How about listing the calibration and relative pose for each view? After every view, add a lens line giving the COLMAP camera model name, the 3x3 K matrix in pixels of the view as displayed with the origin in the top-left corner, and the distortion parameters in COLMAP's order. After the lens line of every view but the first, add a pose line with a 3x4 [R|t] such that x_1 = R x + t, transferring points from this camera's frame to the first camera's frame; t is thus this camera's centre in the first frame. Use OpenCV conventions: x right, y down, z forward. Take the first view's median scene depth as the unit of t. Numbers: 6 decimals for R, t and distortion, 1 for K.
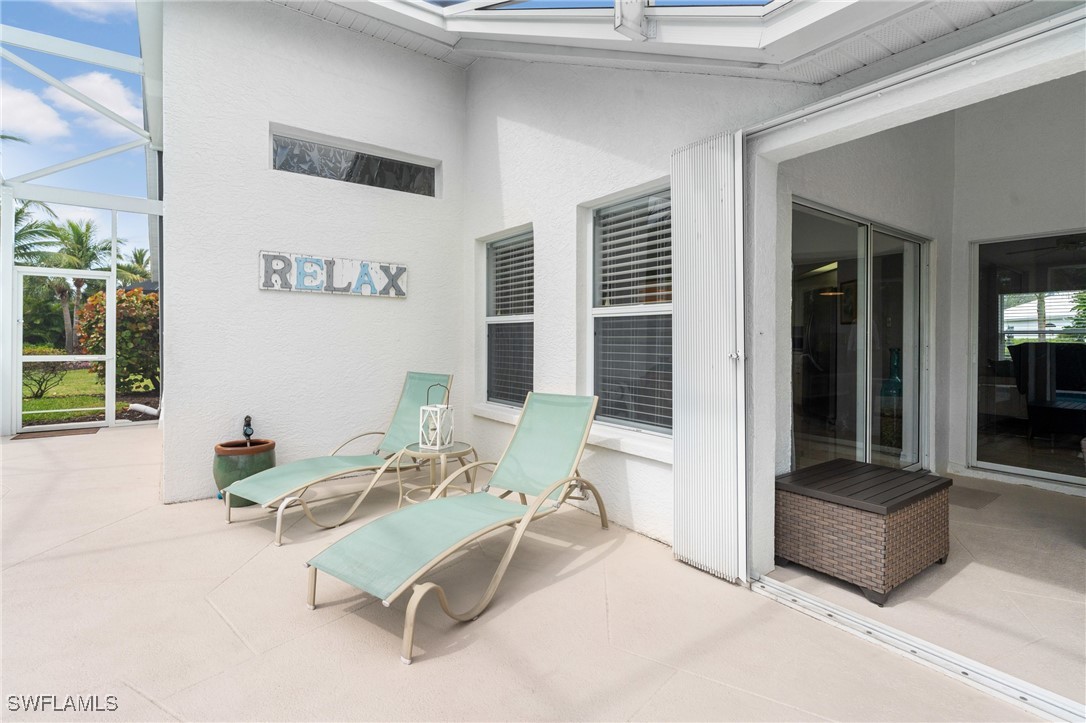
lens RADIAL K [[512.4, 0, 520.3], [0, 512.4, 334.3], [0, 0, 1]] dist [-0.002129, -0.000425]
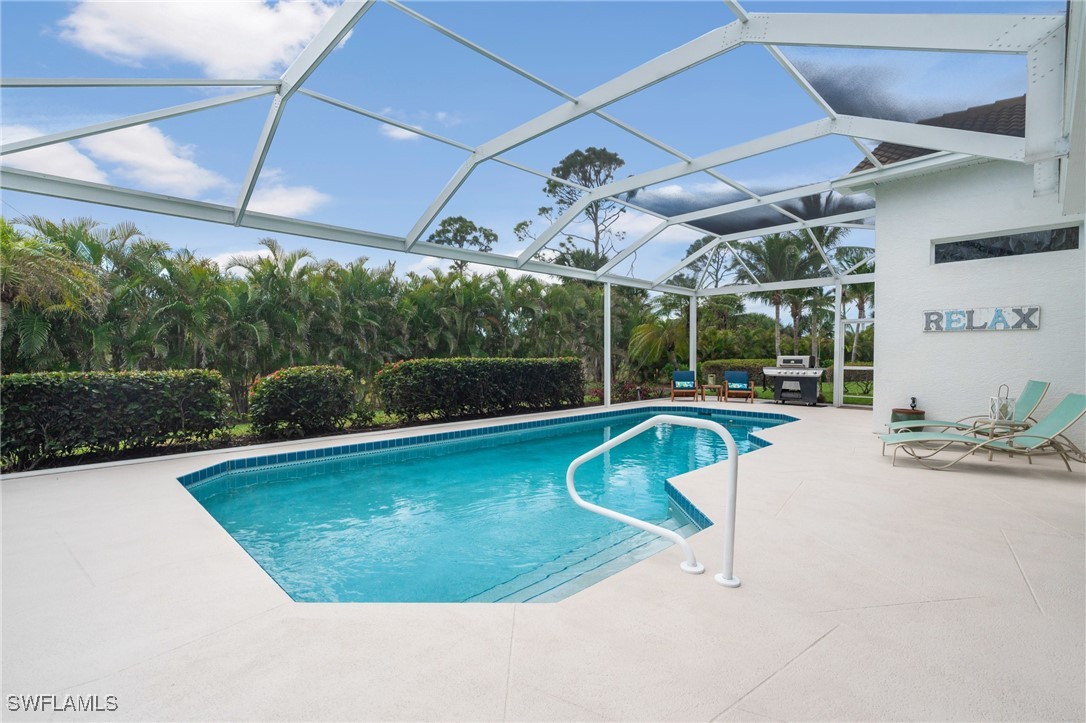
lens RADIAL K [[494.1, 0, 543.0], [0, 494.1, 361.5], [0, 0, 1]] dist [-0.003692, -0.000404]
pose [[0.172968, 0.006534, -0.984906, 0.933391], [0.005966, 0.999953, 0.007682, 0.000310], [0.984909, -0.007205, 0.172920, -0.624927]]
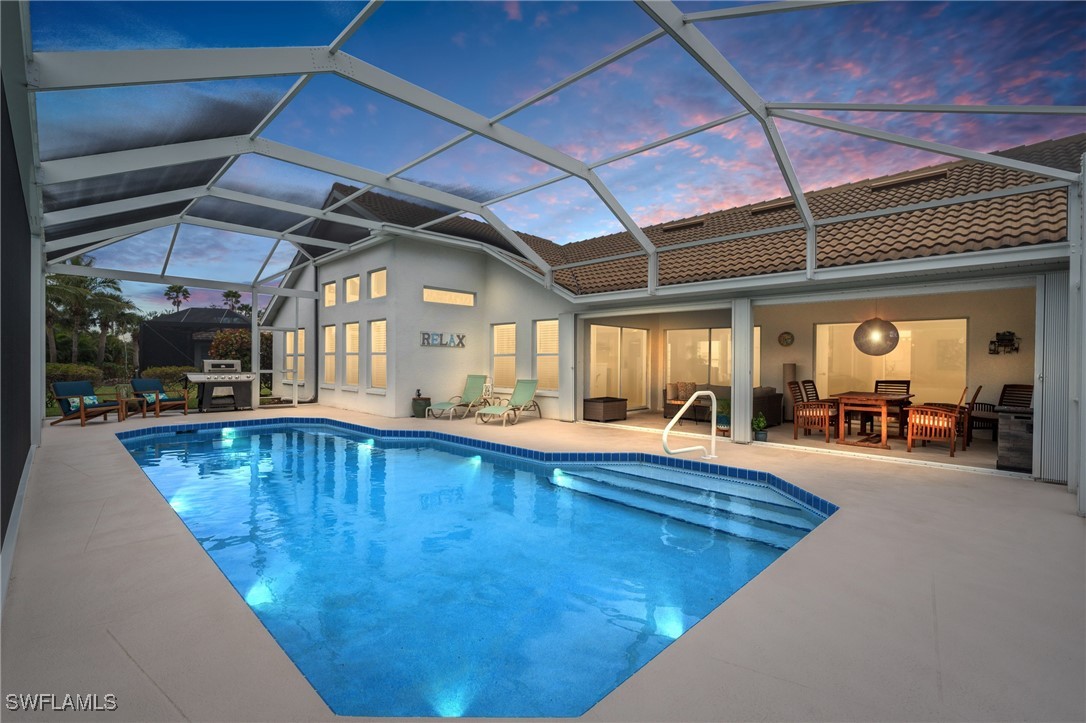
lens RADIAL K [[494.1, 0, 543.0], [0, 494.1, 361.5], [0, 0, 1]] dist [-0.003692, -0.000404]
pose [[0.982593, 0.001529, 0.185763, -0.315806], [-0.002658, 0.999979, 0.005829, -0.013542], [-0.185750, -0.006221, 0.982577, -1.633628]]
